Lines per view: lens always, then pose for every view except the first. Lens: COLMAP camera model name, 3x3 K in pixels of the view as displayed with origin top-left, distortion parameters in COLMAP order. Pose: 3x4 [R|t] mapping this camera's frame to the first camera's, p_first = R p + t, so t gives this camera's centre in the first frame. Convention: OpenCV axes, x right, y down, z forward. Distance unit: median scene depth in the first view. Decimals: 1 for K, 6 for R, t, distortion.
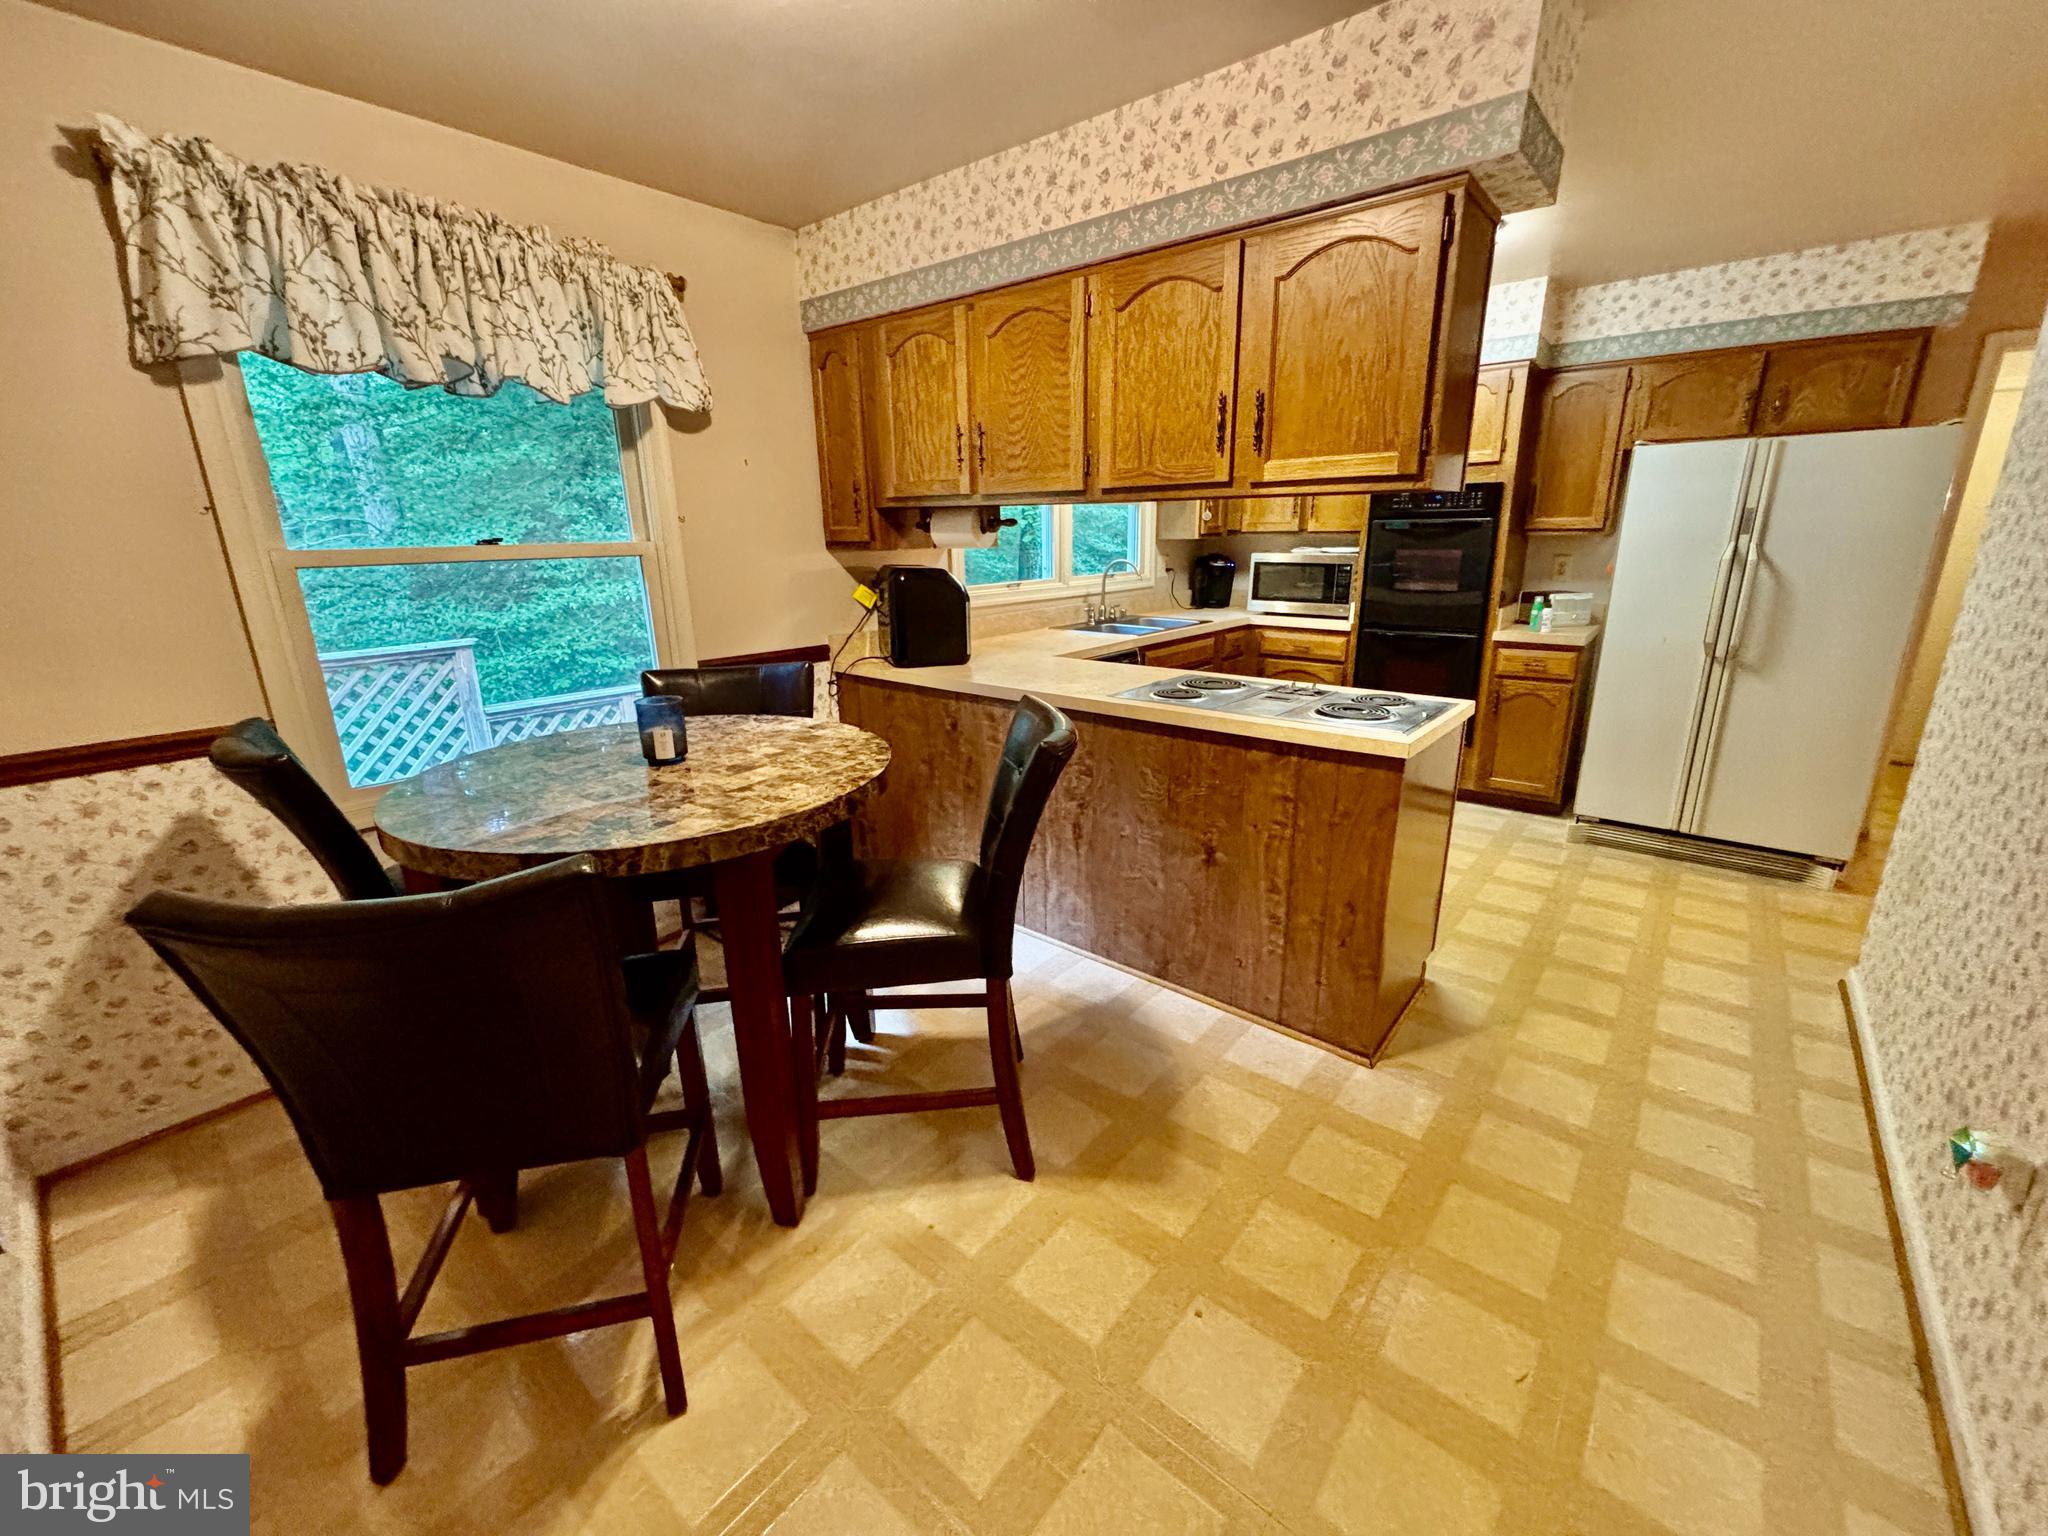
lens RADIAL K [[831.2, 0, 1024.0], [0, 831.2, 768.0], [0, 0, 1]] dist [0.000286, 0.025799]
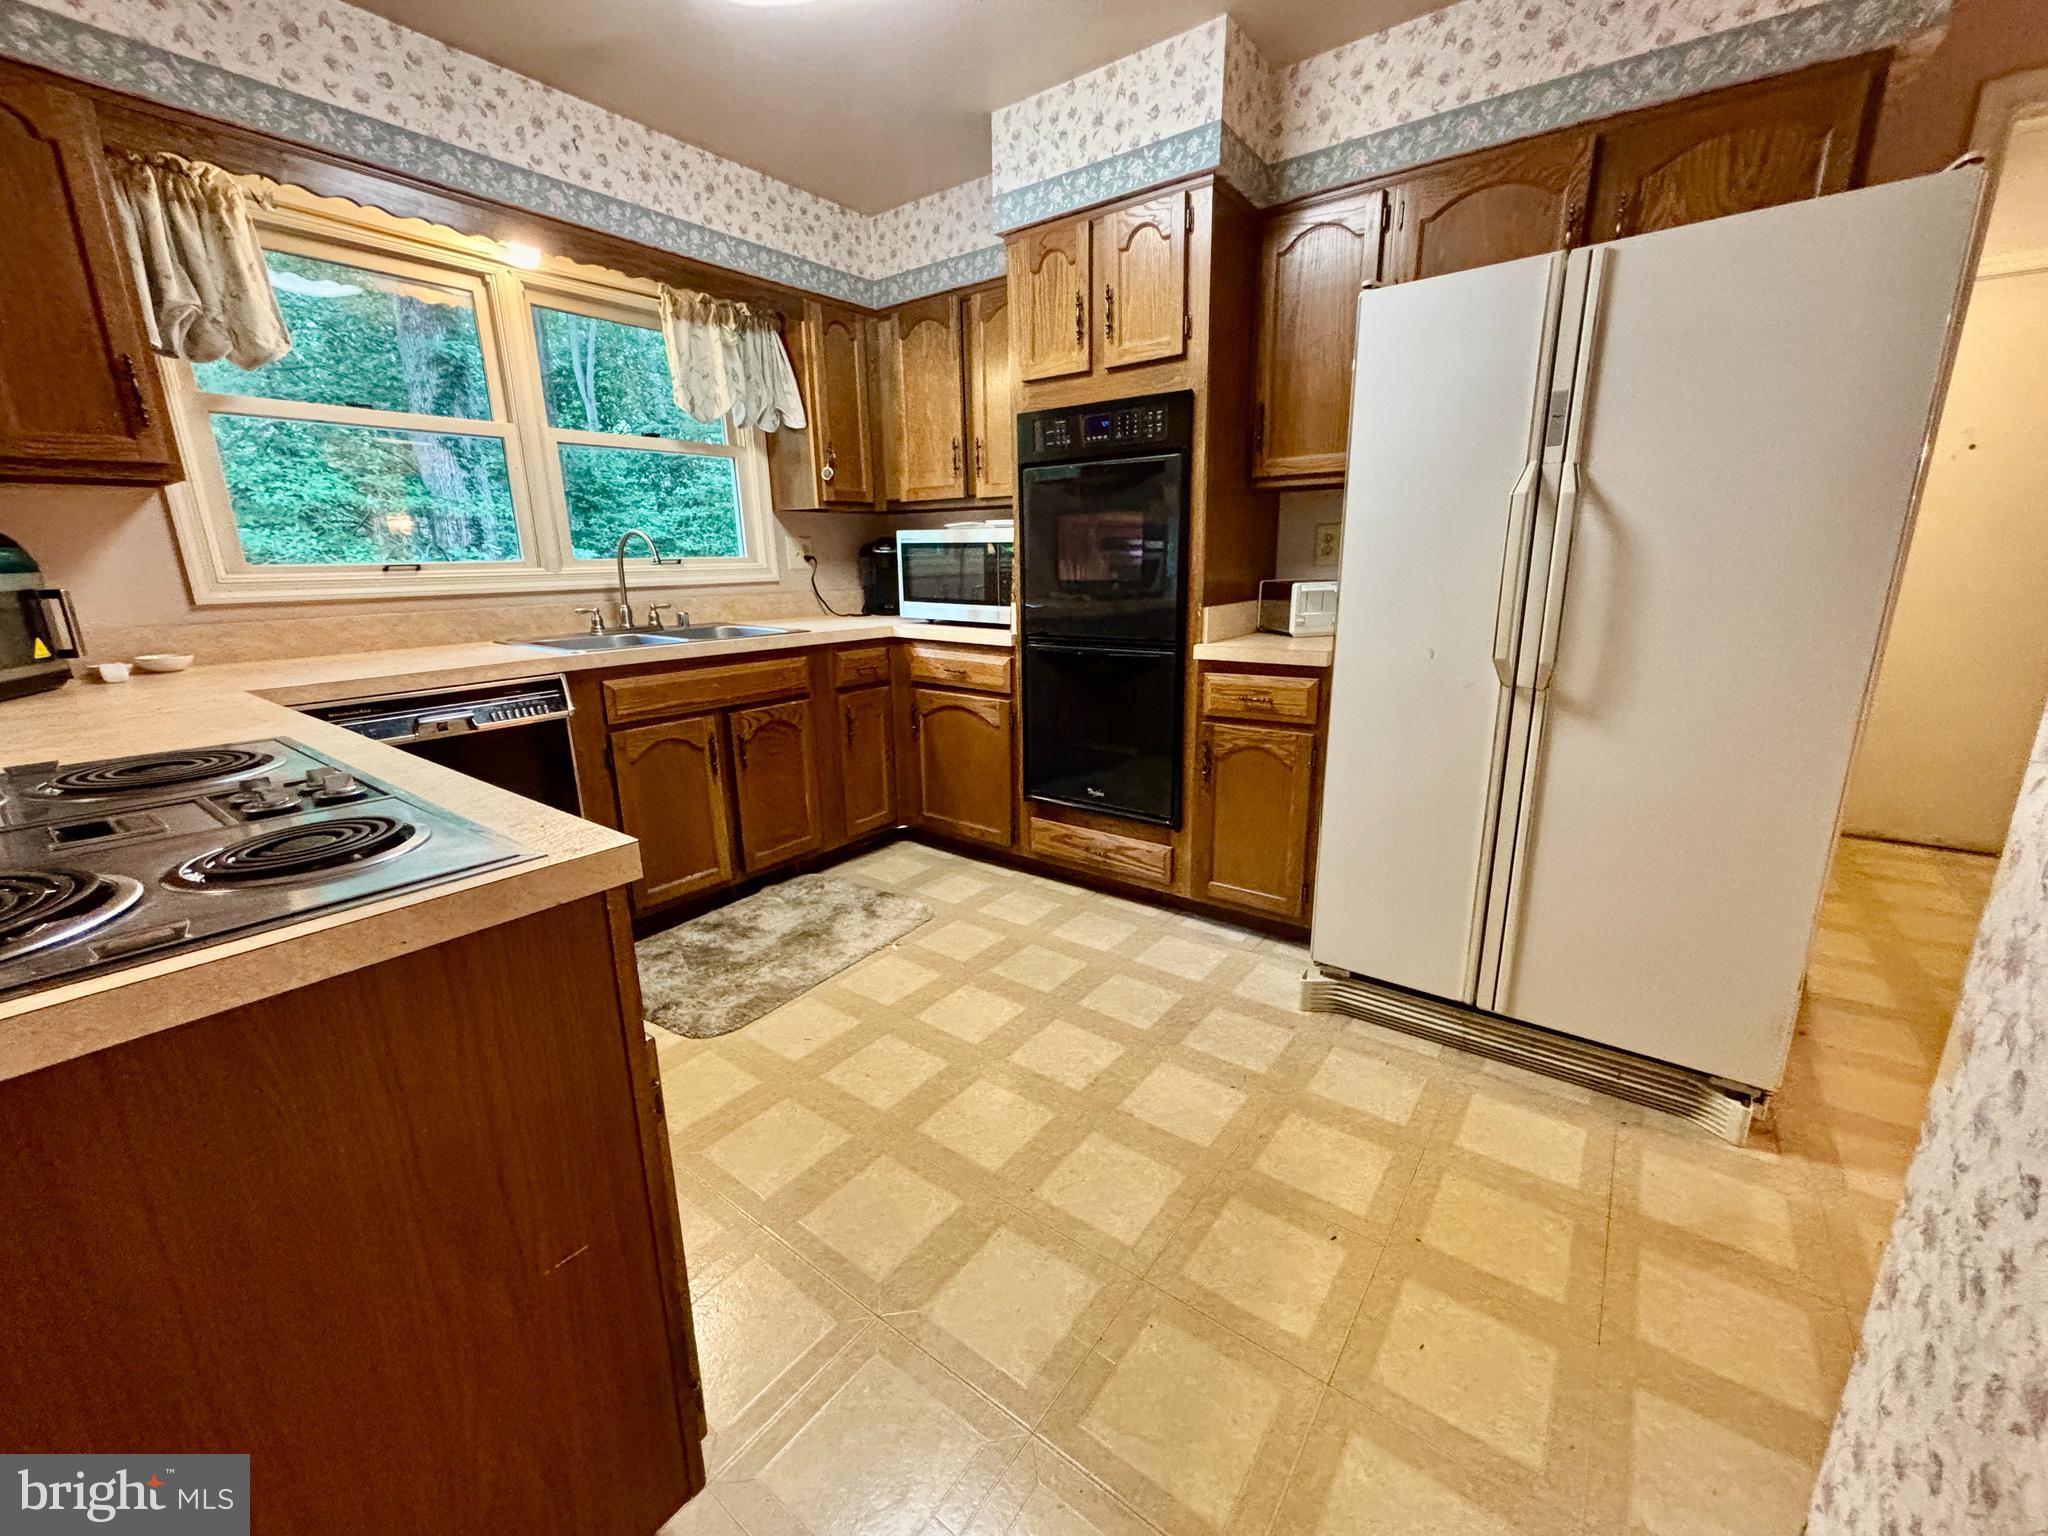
lens RADIAL K [[835.9, 0, 979.1], [0, 835.9, 775.5], [0, 0, 1]] dist [0.002040, 0.014252]
pose [[0.999749, -0.005593, 0.021693, 0.424397], [0.006140, 0.999662, -0.025262, -0.058828], [-0.021544, 0.025389, 0.999445, 0.435257]]
